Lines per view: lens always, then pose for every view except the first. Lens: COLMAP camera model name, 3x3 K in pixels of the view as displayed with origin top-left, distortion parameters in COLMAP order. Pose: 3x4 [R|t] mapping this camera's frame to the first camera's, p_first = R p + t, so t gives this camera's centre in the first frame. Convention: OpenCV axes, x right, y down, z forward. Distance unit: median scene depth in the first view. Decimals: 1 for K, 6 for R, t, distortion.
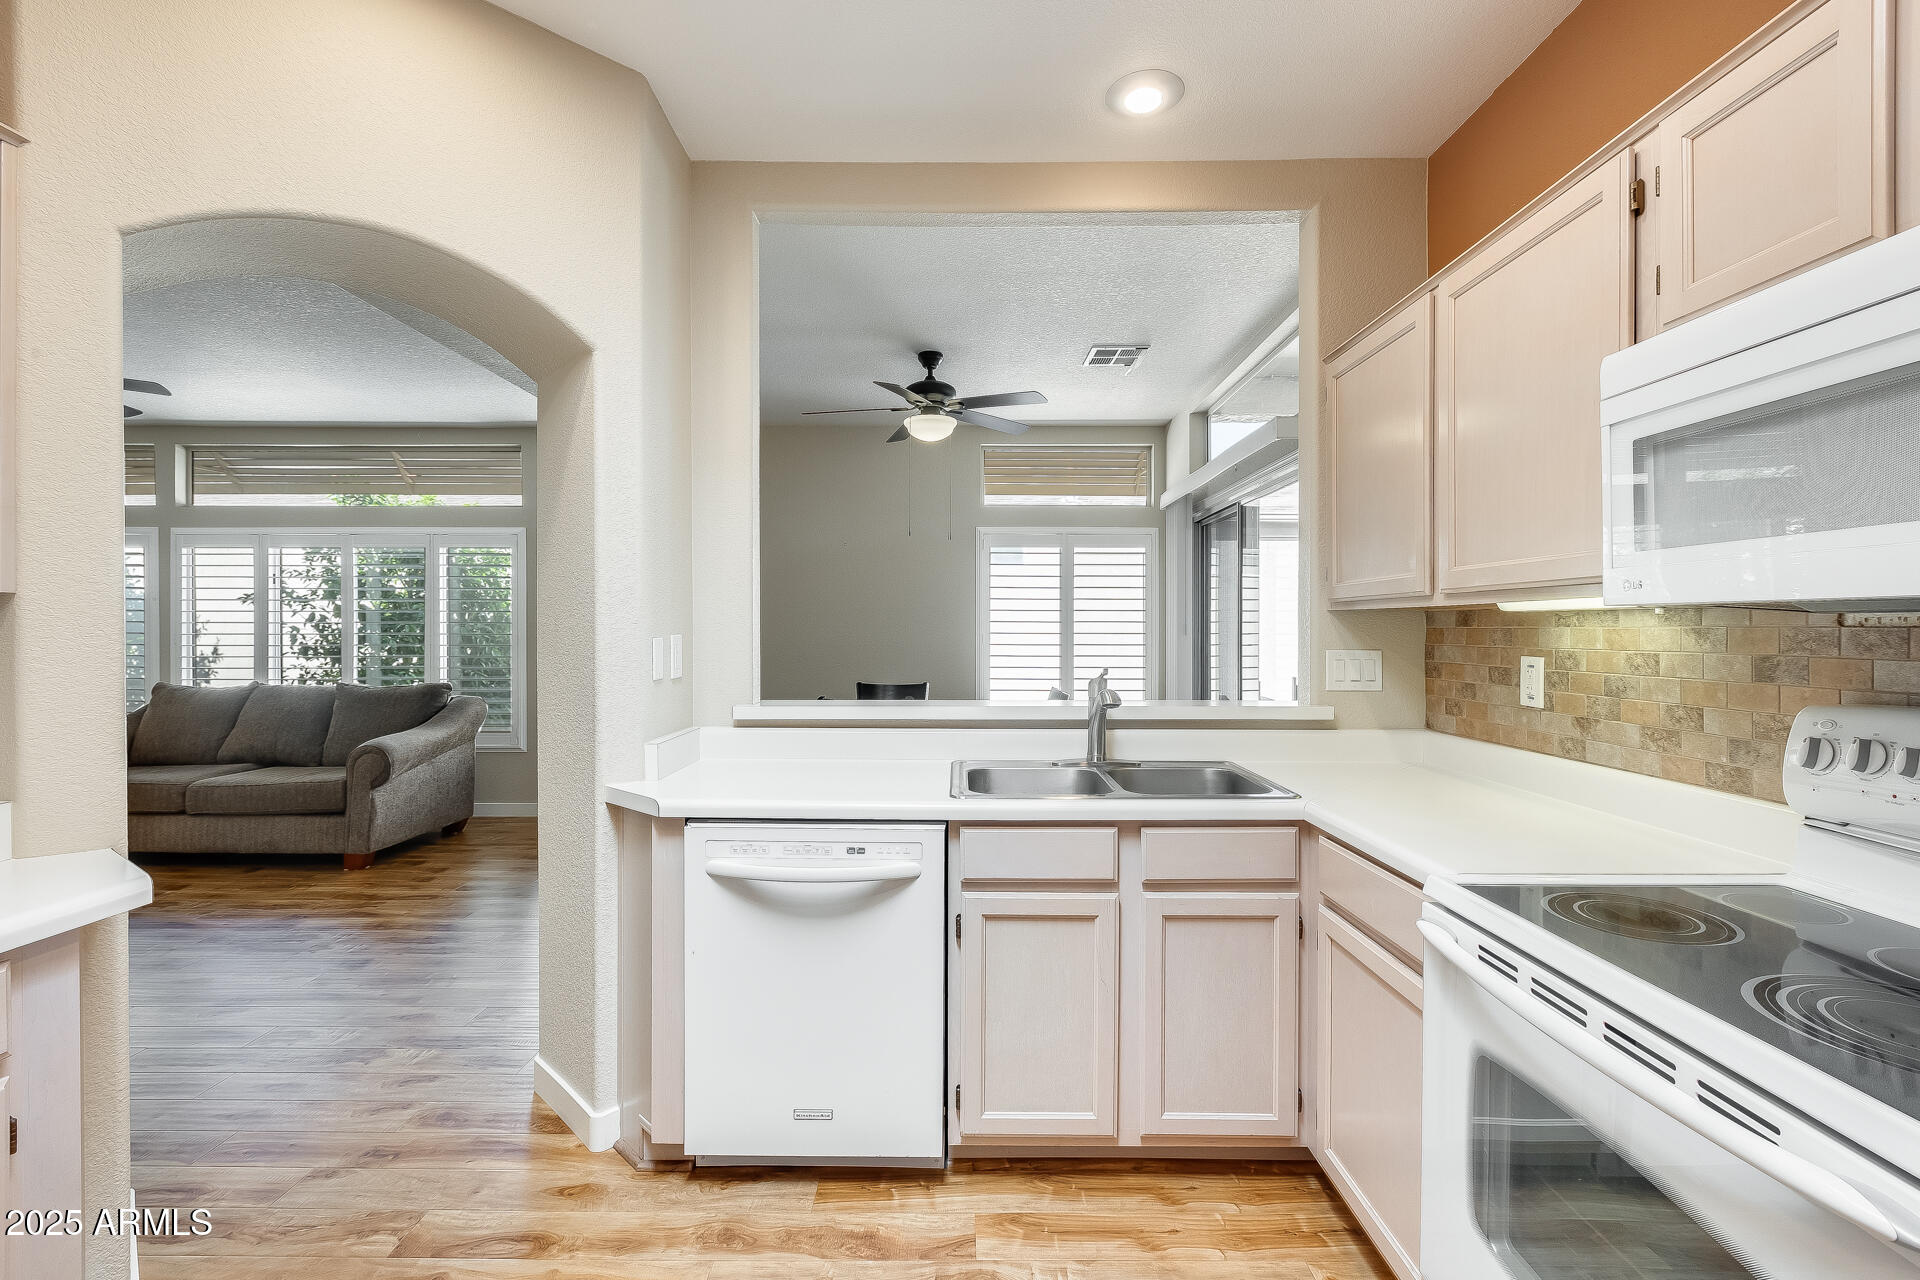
lens RADIAL K [[853.6, 0, 957.4], [0, 853.6, 634.7], [0, 0, 1]] dist [-0.000581, -0.000522]
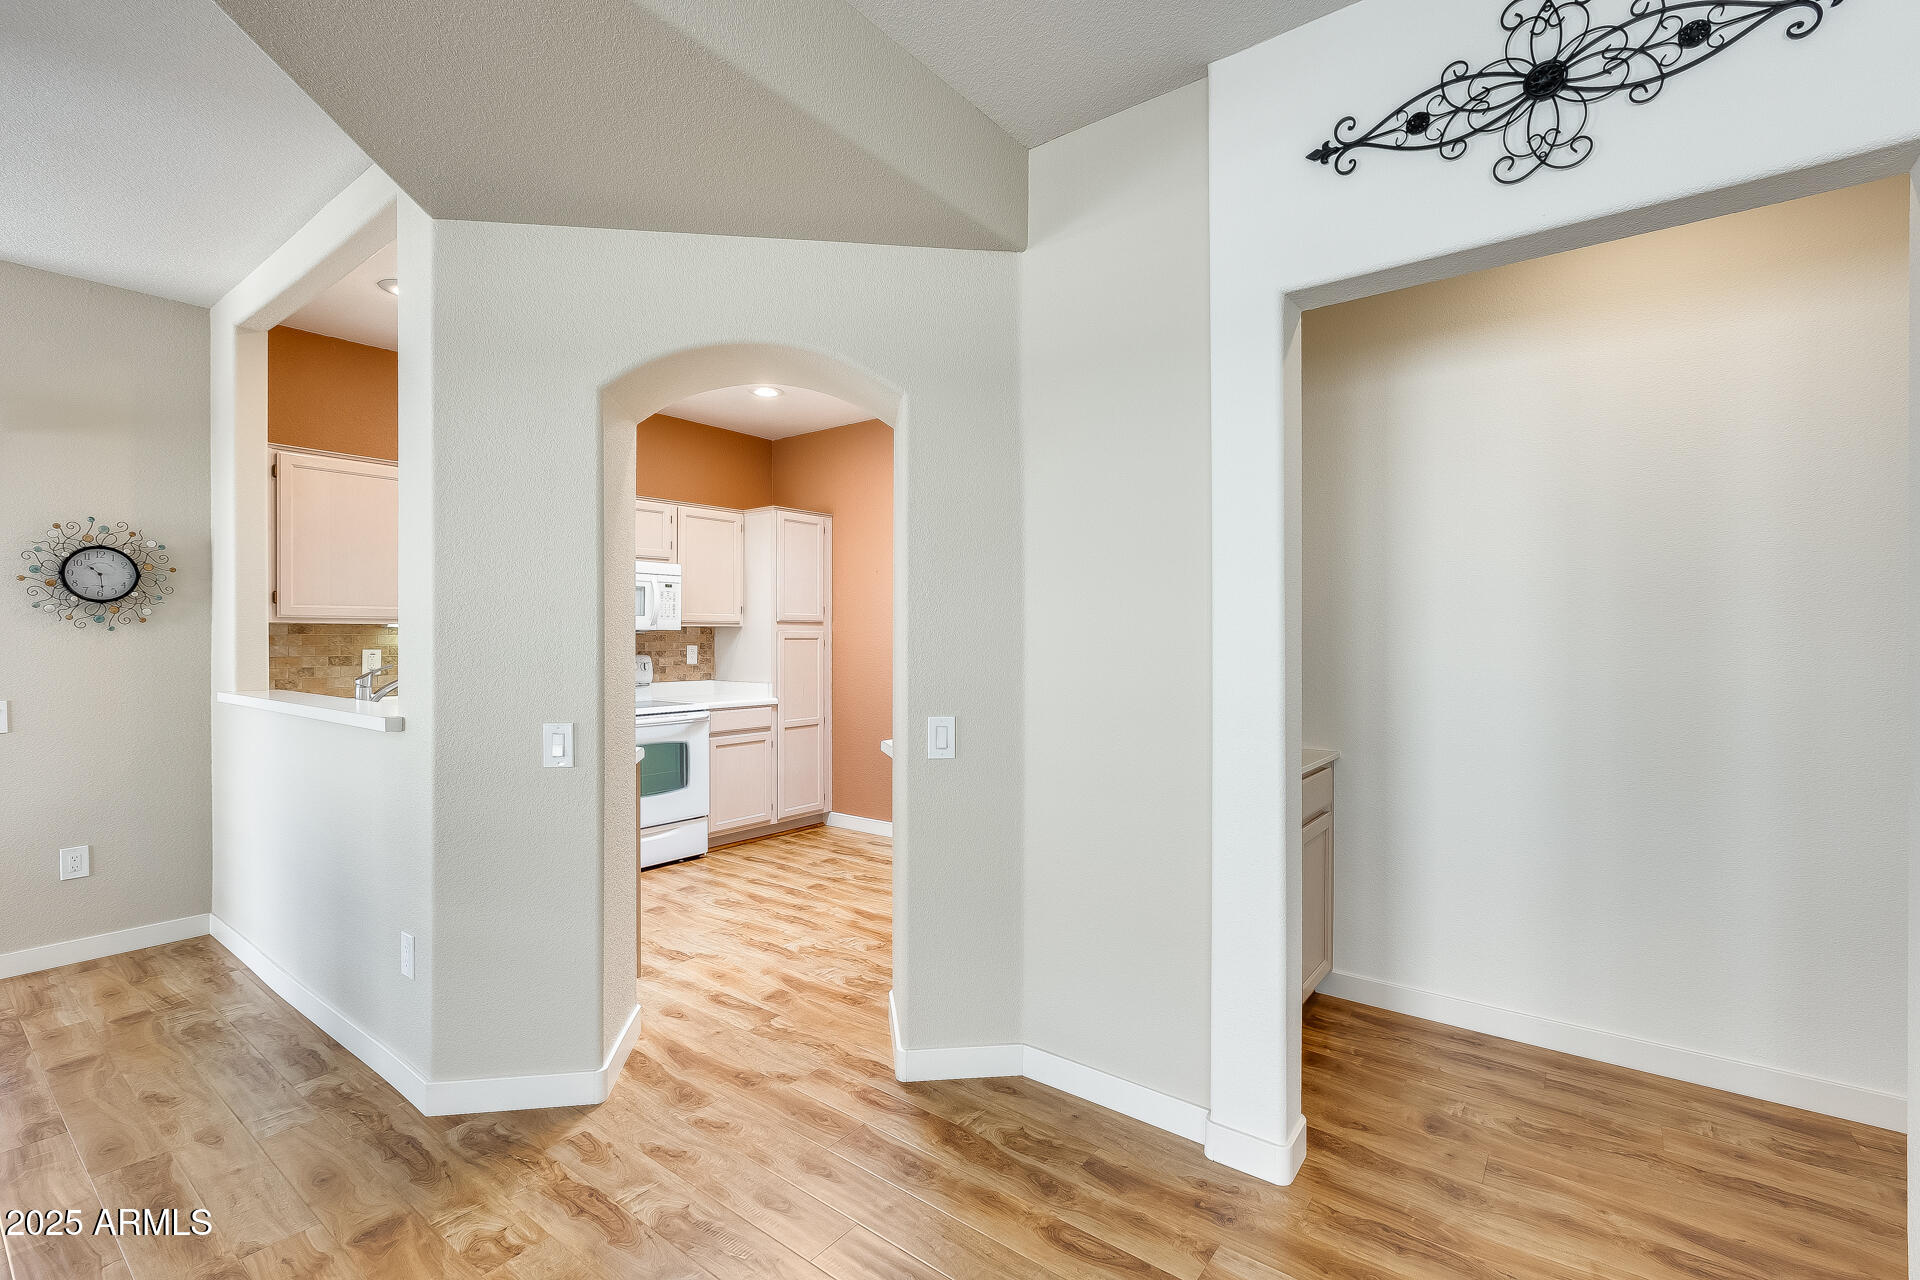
lens RADIAL K [[853.6, 0, 957.4], [0, 853.6, 634.7], [0, 0, 1]] dist [-0.000581, -0.000522]
pose [[-0.796104, -0.000667, 0.605159, -1.621495], [0.002280, 0.999989, 0.004101, -0.013731], [-0.605155, 0.004644, -0.796094, 1.756676]]
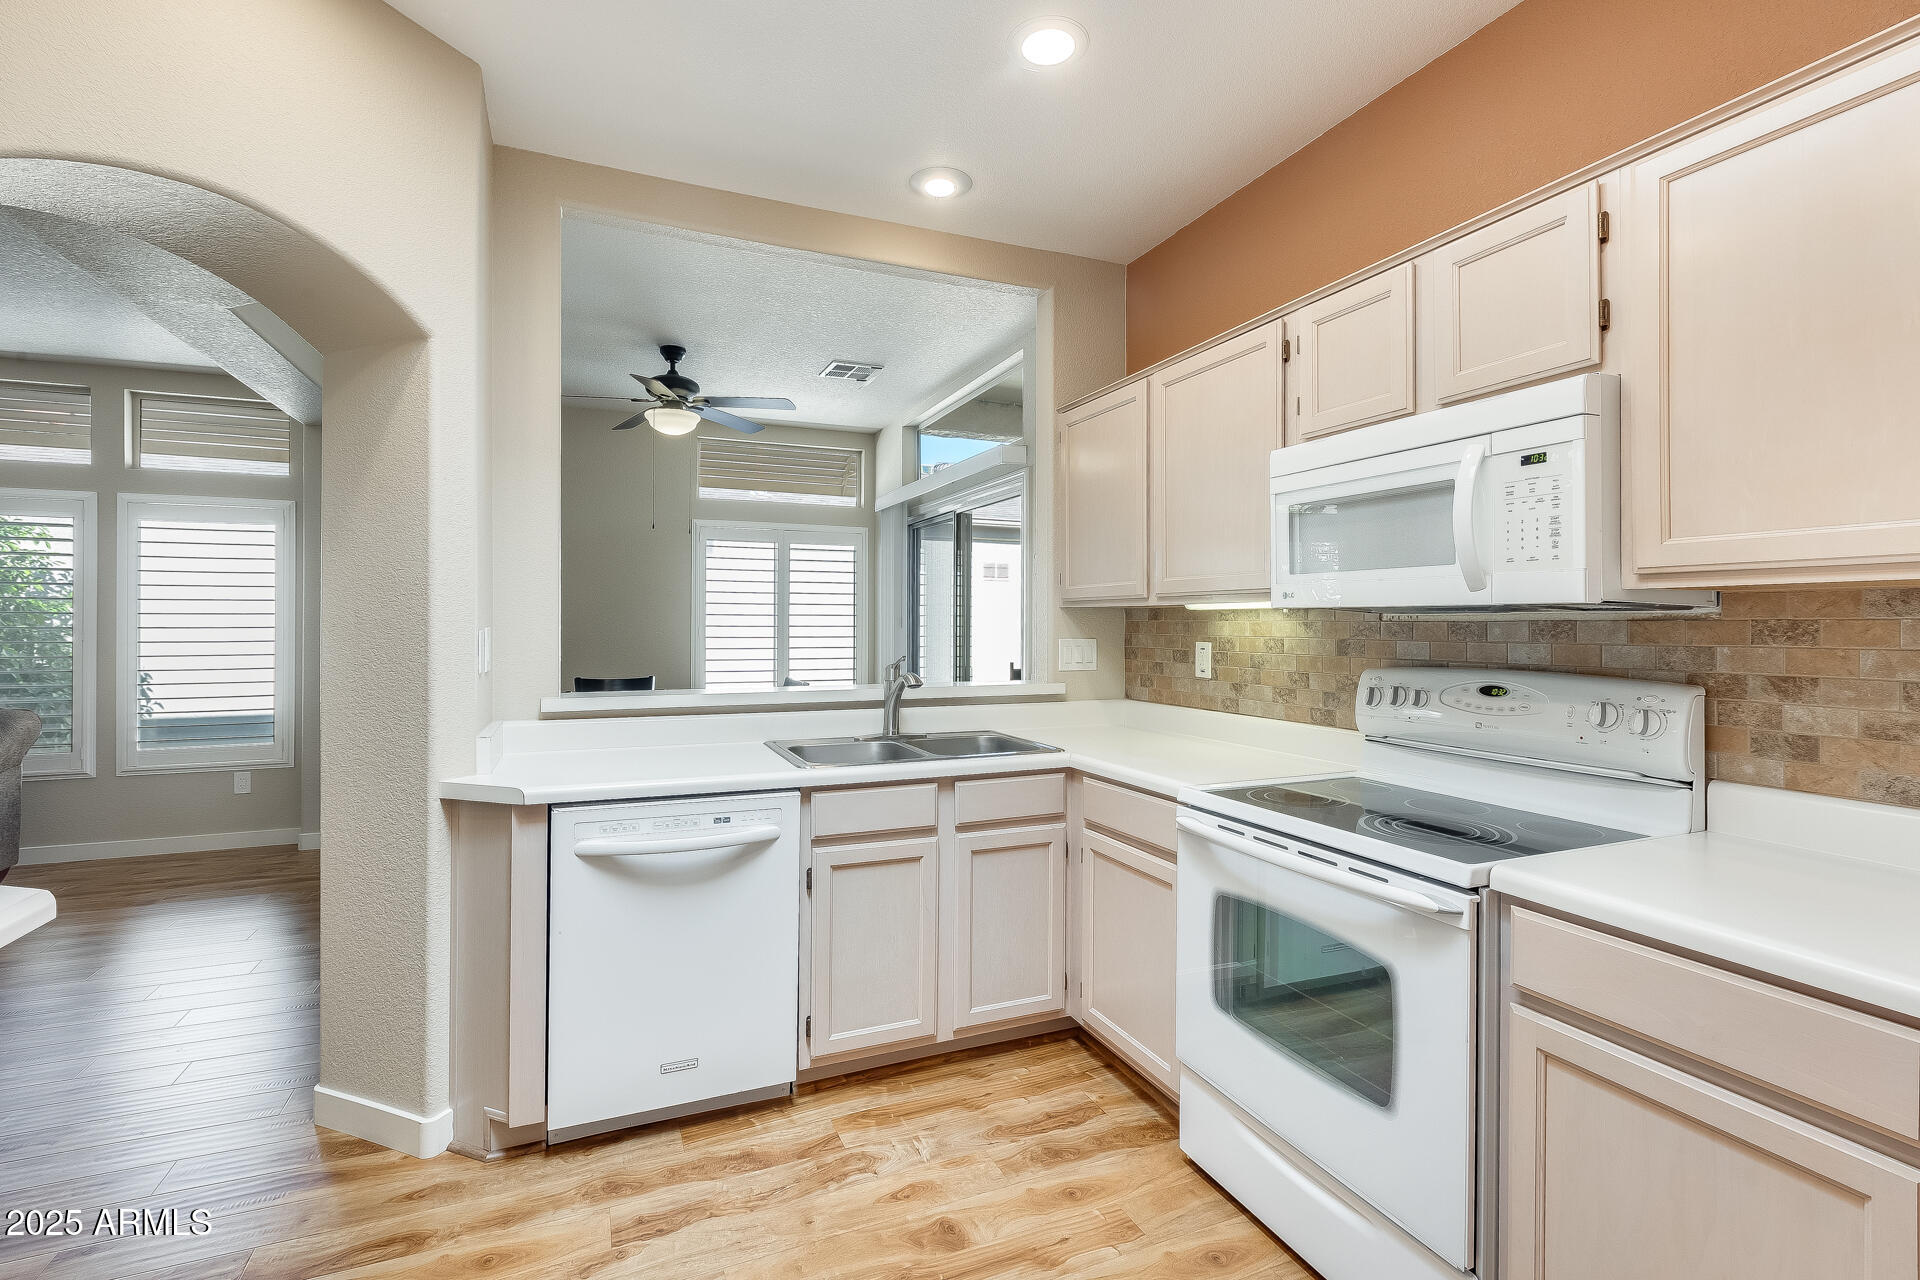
lens RADIAL K [[872.4, 0, 965.9], [0, 872.4, 624.3], [0, 0, 1]] dist [-0.001779, -0.000330]
pose [[0.916349, -0.000164, 0.400379, -0.260241], [0.001577, 0.999994, -0.003199, 0.000420], [-0.400376, 0.003562, 0.916344, -0.161070]]
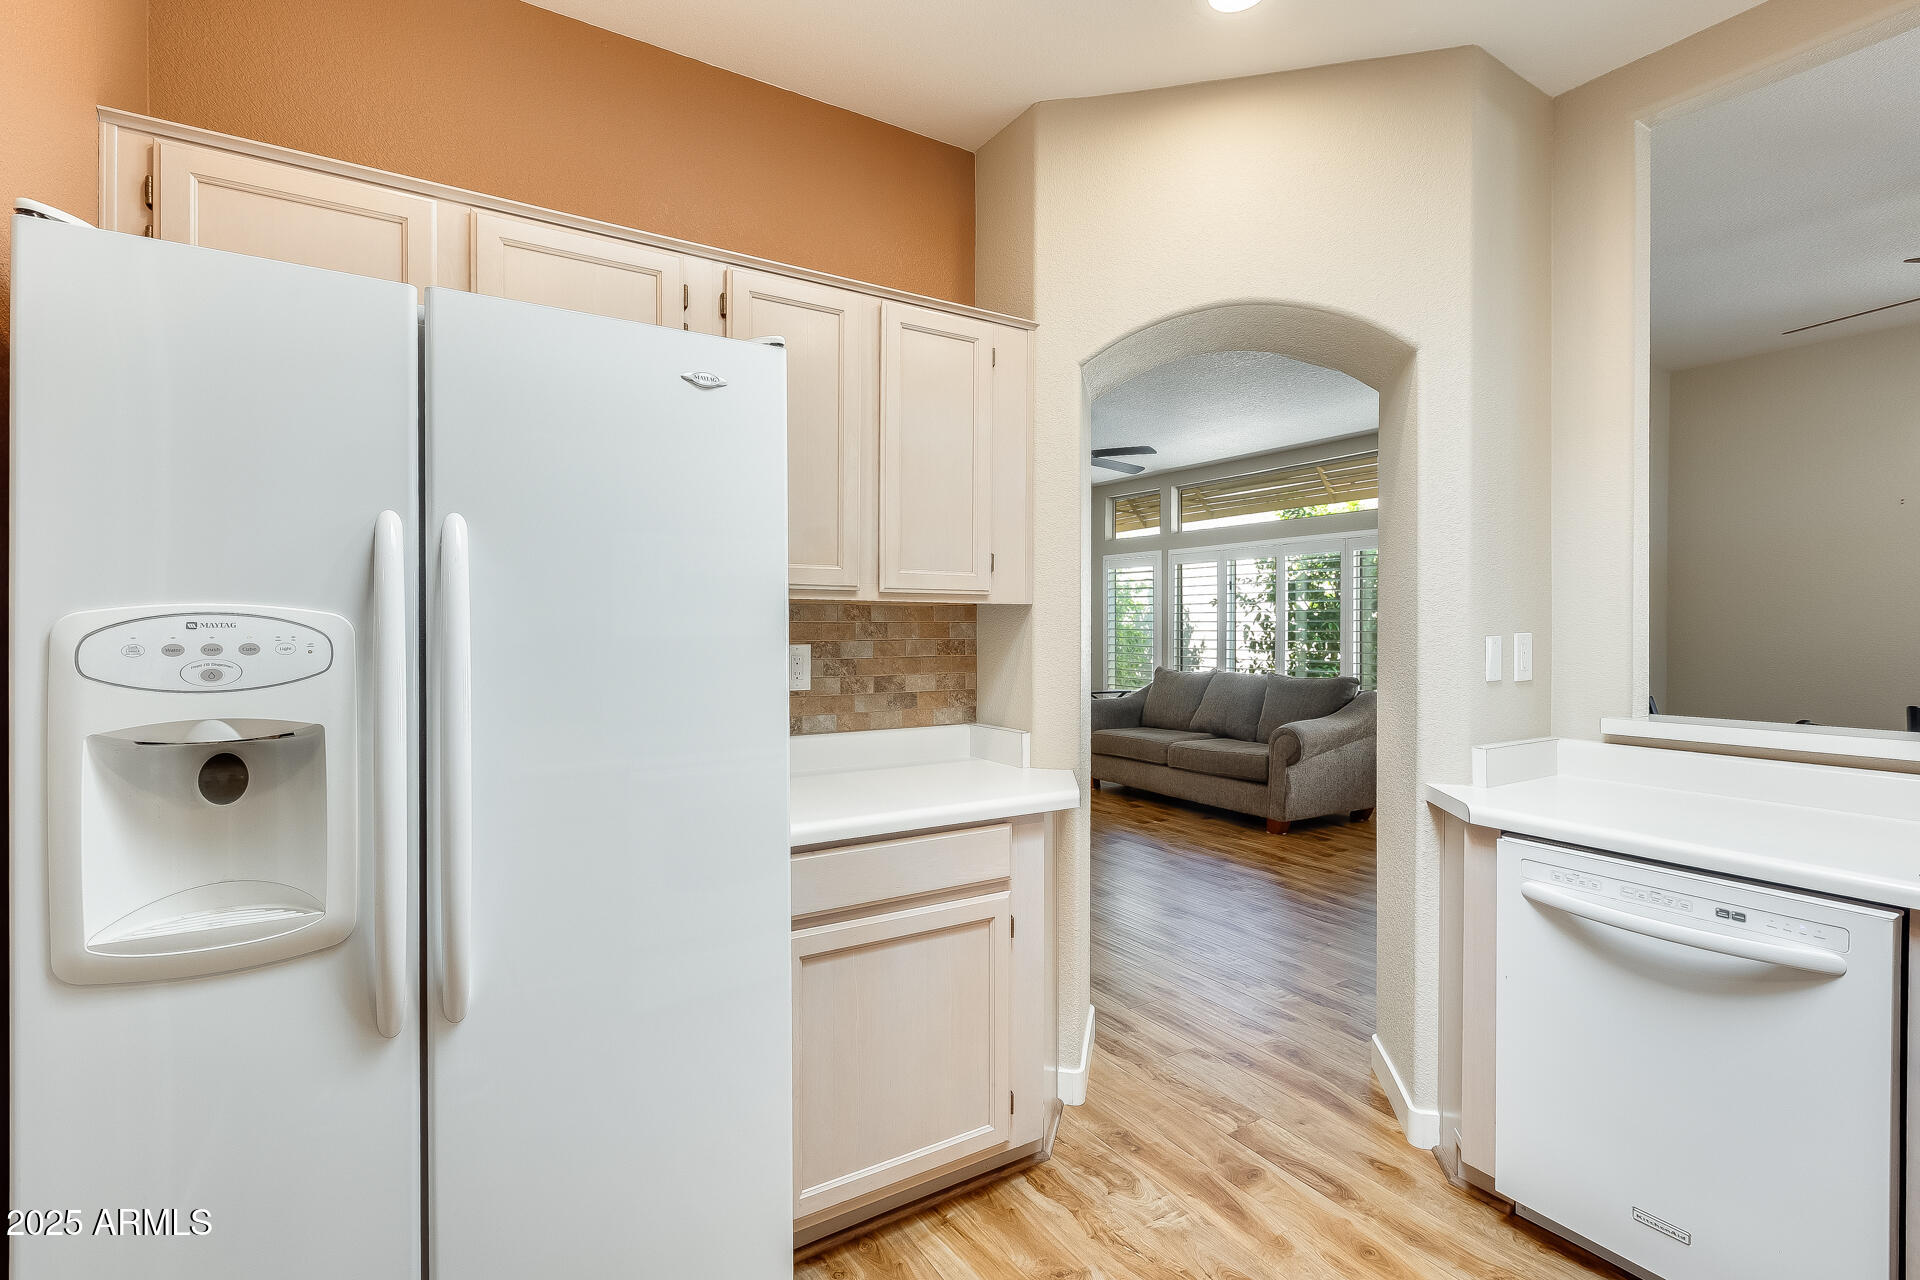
lens RADIAL K [[878.5, 0, 960.0], [0, 878.5, 640.0], [0, 0, 1]] dist [0.000013, -0.001050]
pose [[0.535124, 0.012420, -0.844682, 0.159496], [-0.005439, 0.999922, 0.011257, 0.000243], [0.844756, -0.001429, 0.535150, -0.007309]]
